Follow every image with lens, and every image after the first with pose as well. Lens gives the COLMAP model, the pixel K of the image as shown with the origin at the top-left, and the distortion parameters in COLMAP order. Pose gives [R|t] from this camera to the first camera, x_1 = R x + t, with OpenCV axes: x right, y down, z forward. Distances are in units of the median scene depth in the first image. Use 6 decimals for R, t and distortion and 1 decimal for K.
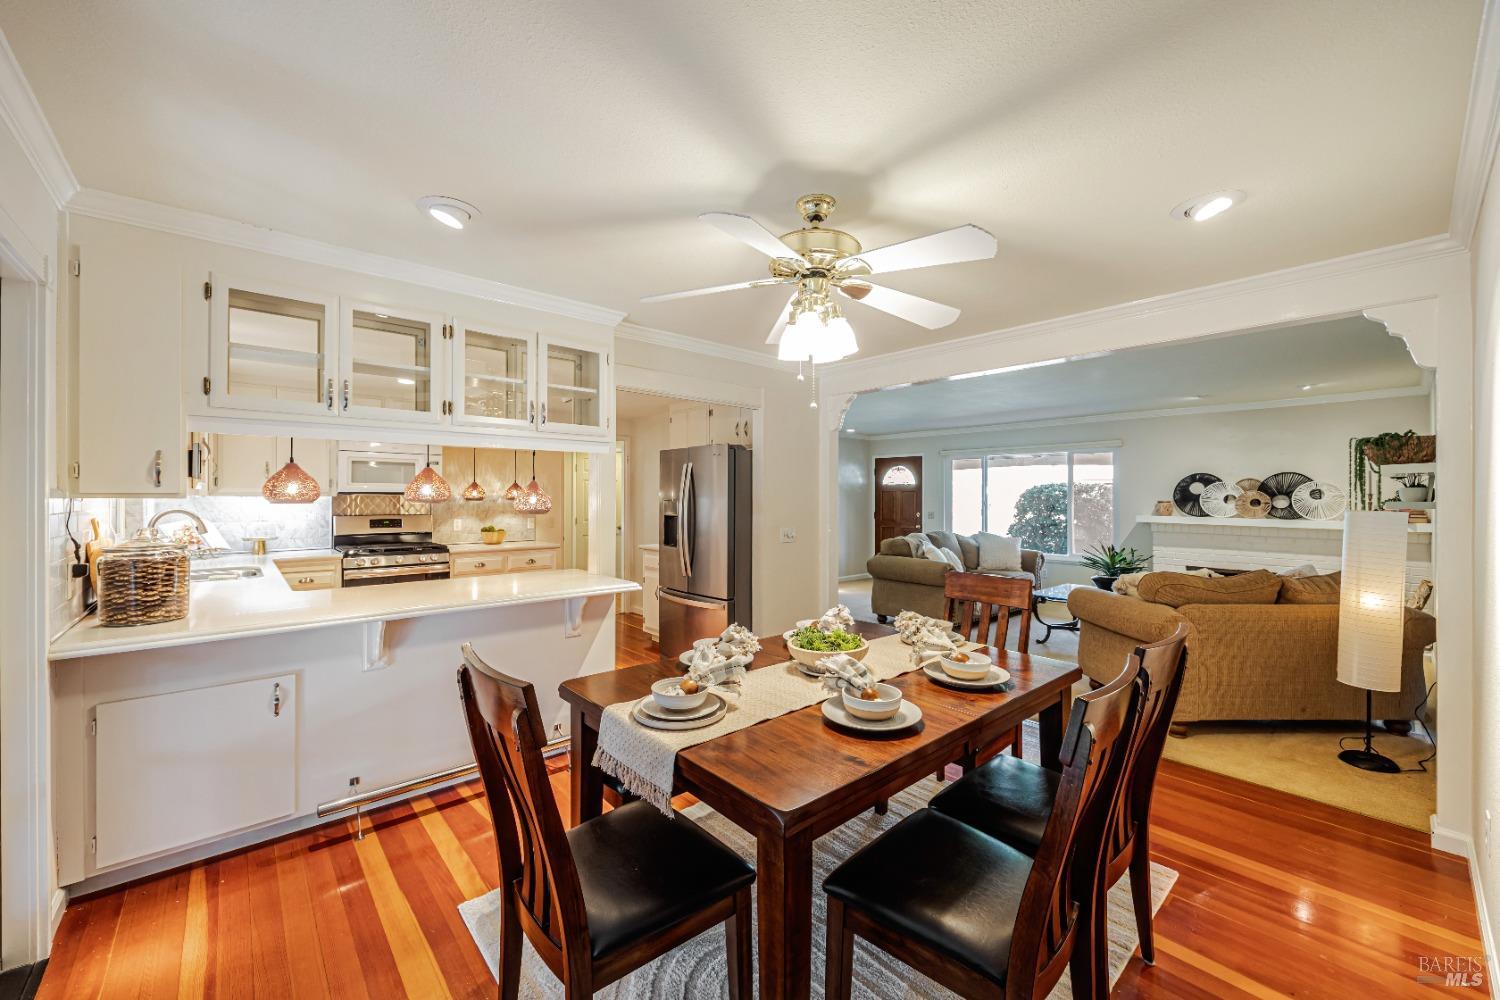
lens RADIAL K [[580.1, 0, 761.6], [0, 580.1, 495.8], [0, 0, 1]] dist [0.003294, 0.000098]
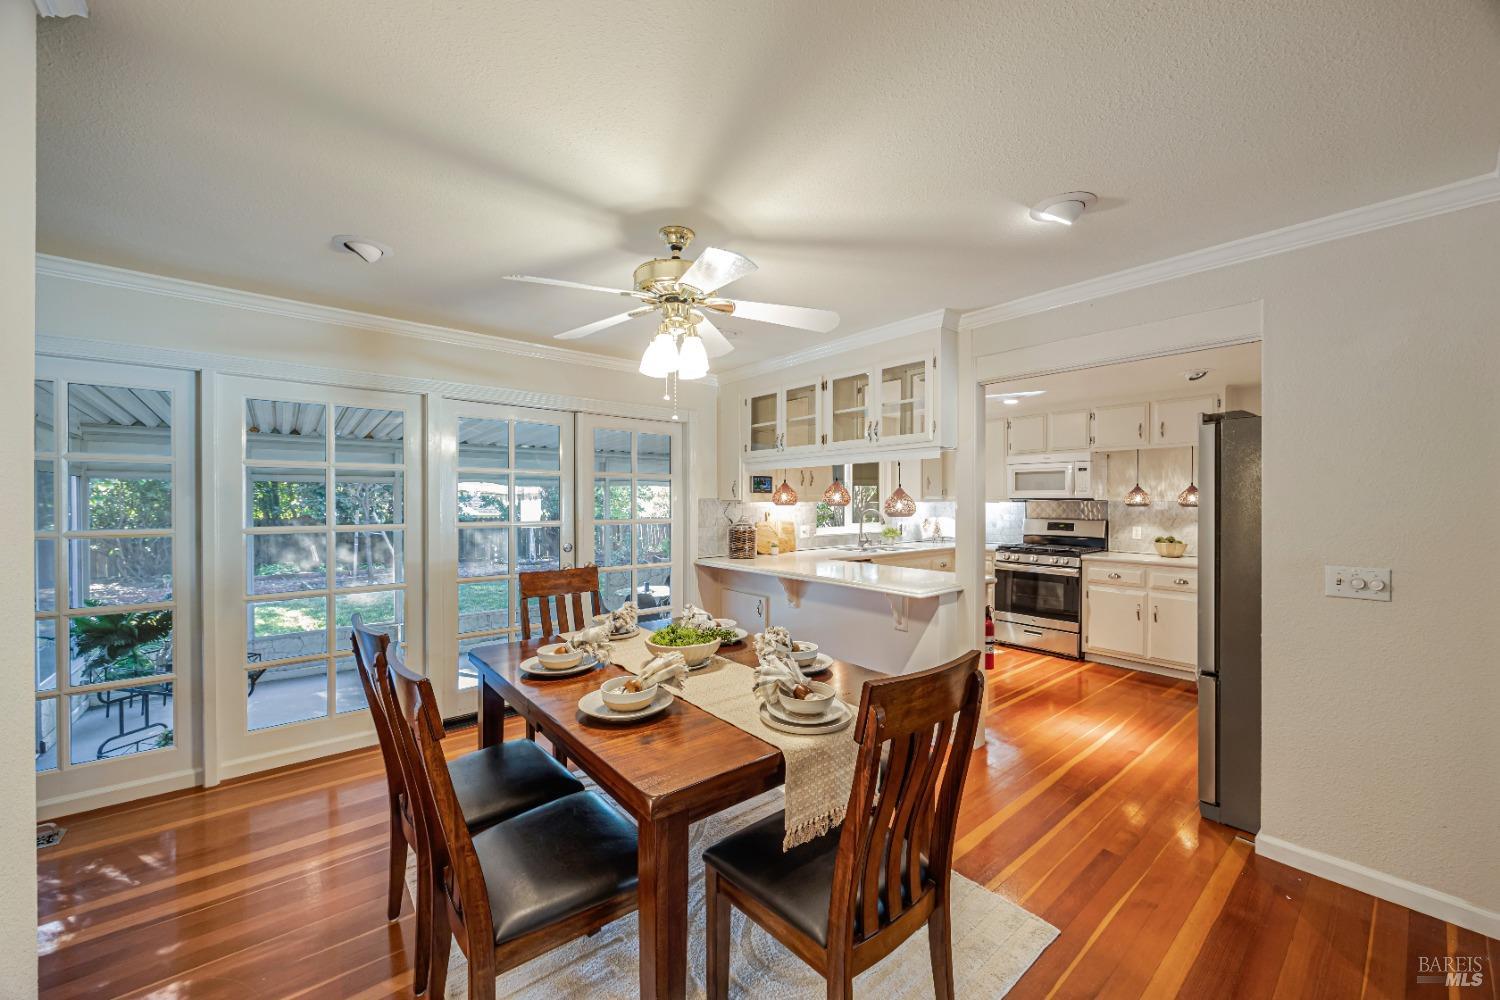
lens RADIAL K [[580.1, 0, 765.1], [0, 580.1, 502.1], [0, 0, 1]] dist [0.003294, 0.000098]
pose [[-0.029106, 0.000914, -0.999576, 0.396788], [-0.000518, 0.999999, 0.000930, 0.000562], [0.999576, 0.000544, -0.029106, 0.402128]]
